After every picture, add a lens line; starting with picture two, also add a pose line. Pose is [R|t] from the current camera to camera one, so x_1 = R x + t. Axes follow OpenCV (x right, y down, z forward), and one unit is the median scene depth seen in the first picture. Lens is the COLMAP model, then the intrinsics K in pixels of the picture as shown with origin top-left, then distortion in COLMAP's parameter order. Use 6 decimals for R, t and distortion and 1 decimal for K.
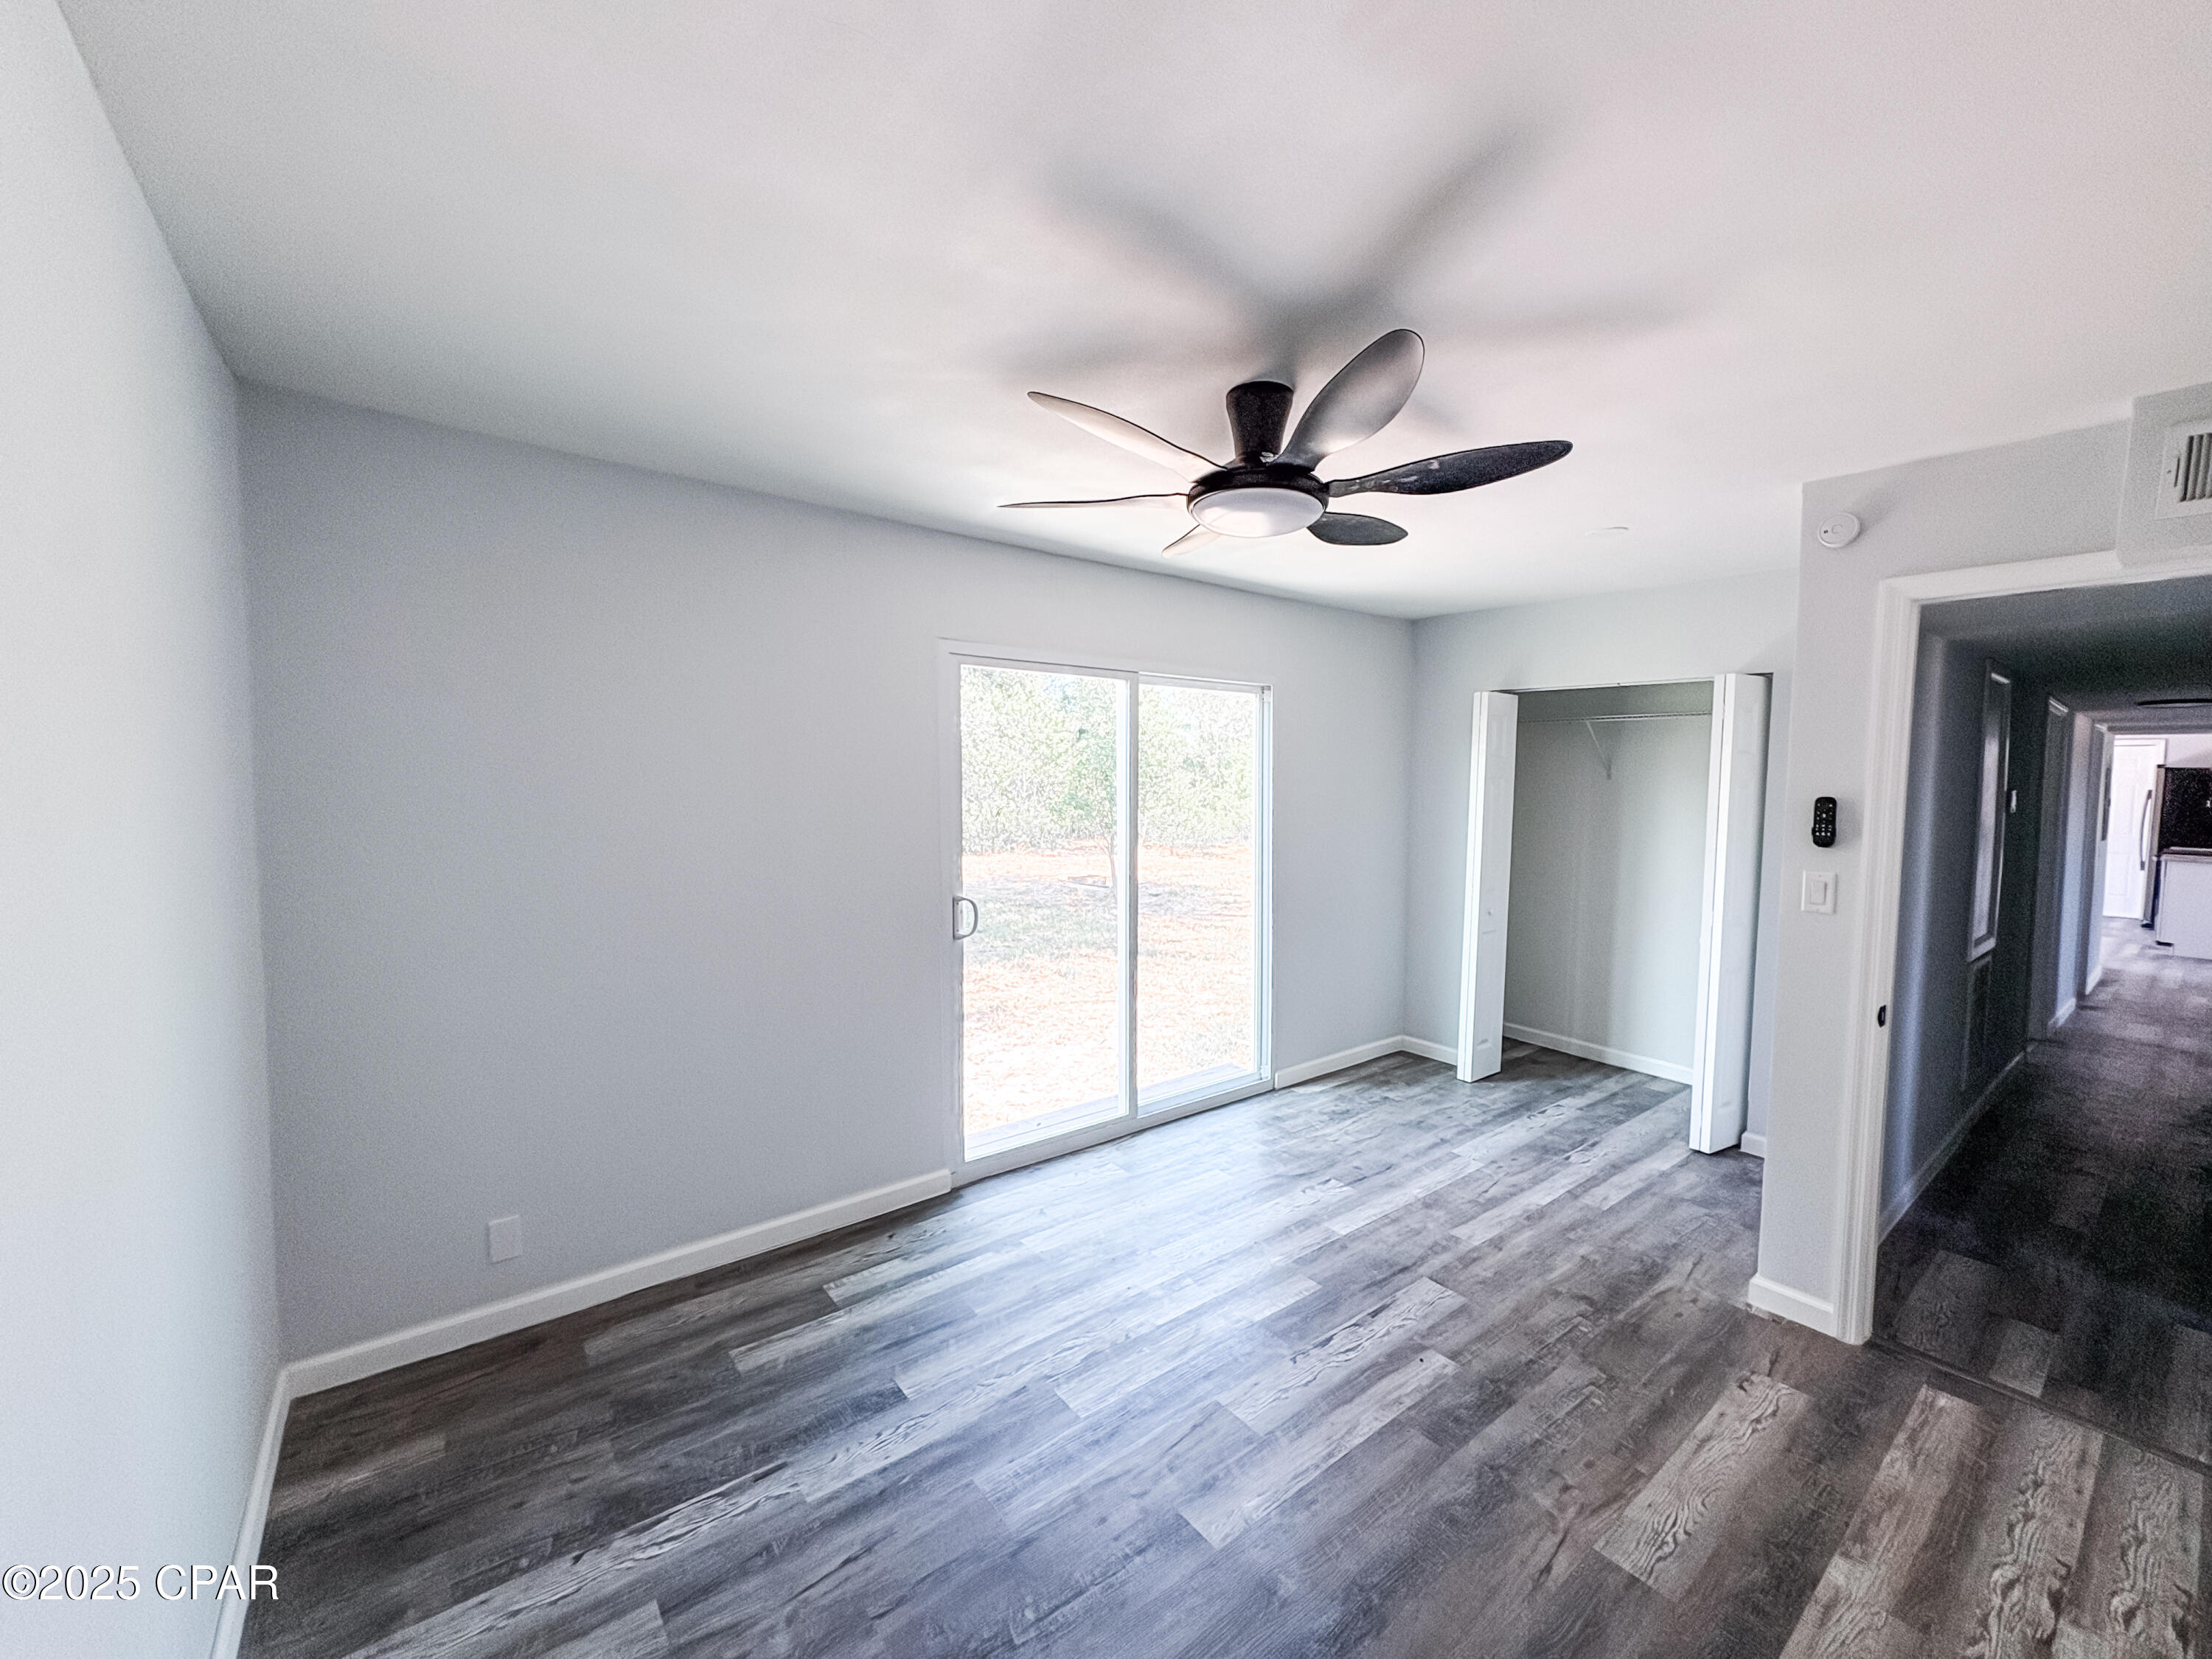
lens RADIAL K [[892.7, 0, 1106.0], [0, 892.7, 829.5], [0, 0, 1]] dist [0.001308, 0.000105]
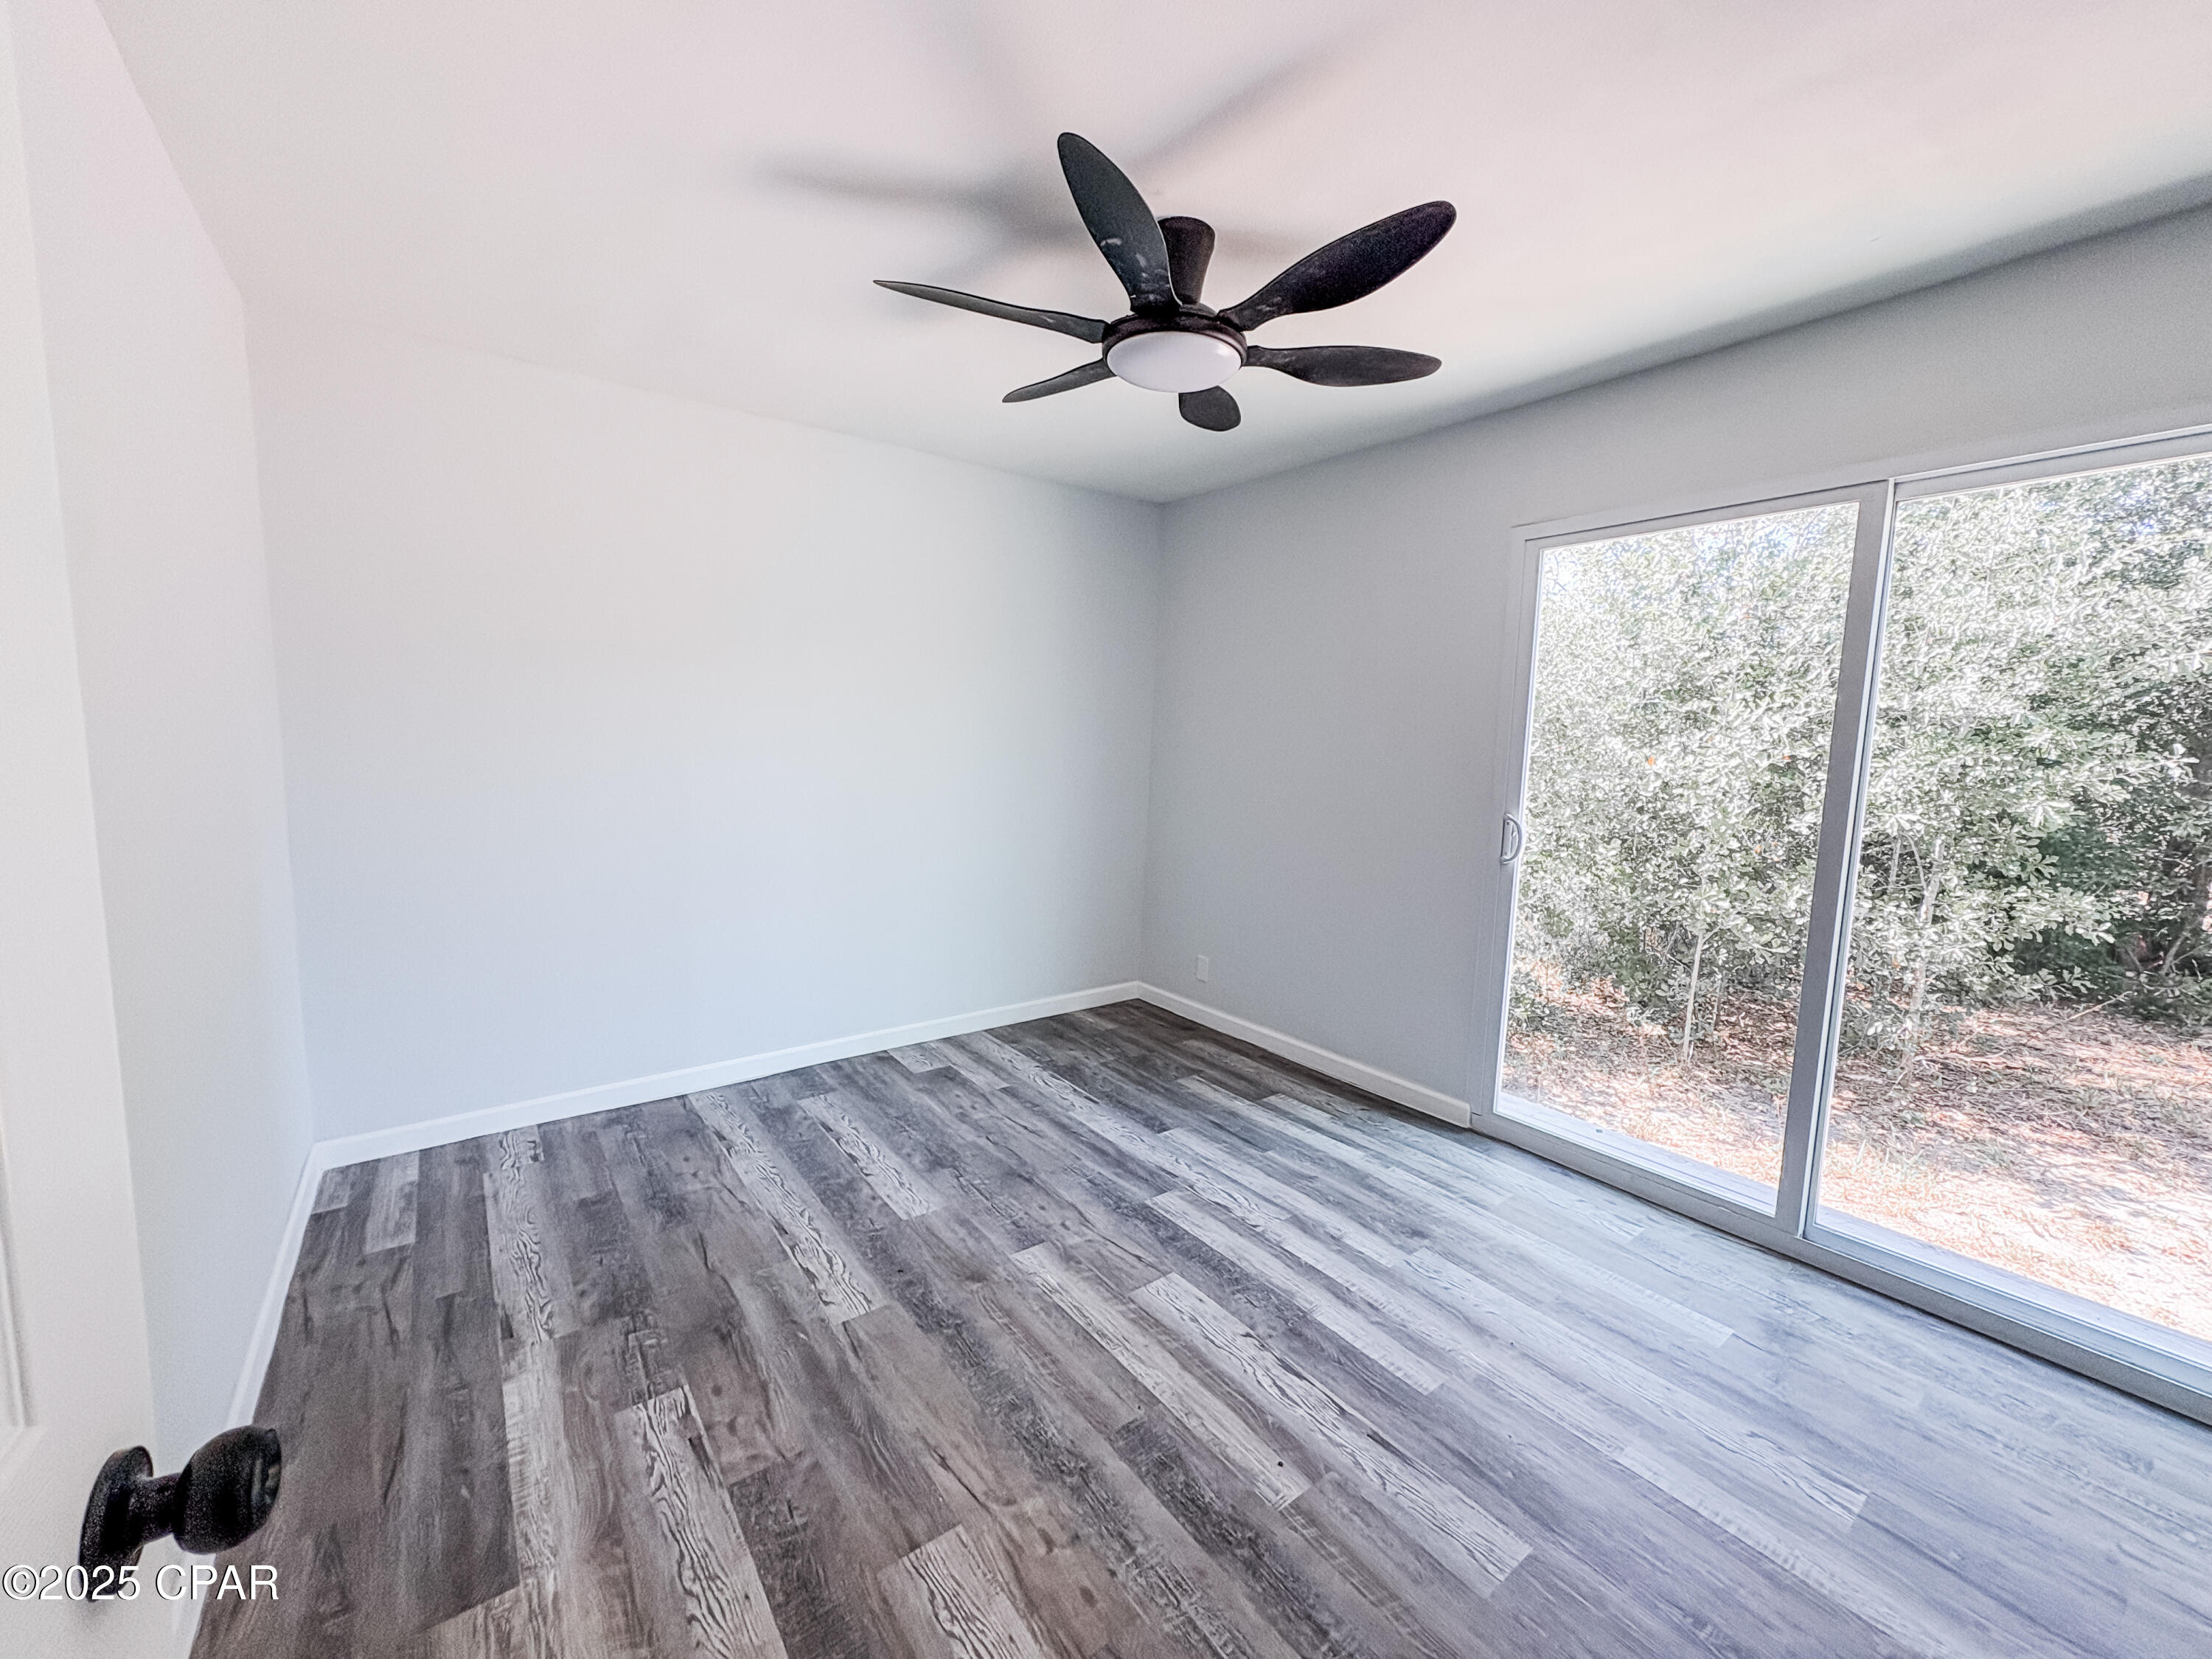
lens RADIAL K [[885.7, 0, 1106.0], [0, 885.7, 829.5], [0, 0, 1]] dist [0.001442, 0.000310]
pose [[-0.029850, 0.092385, -0.995276, 1.010841], [-0.086252, 0.991767, 0.094646, 0.052667], [0.995826, 0.088670, -0.021636, 0.847650]]
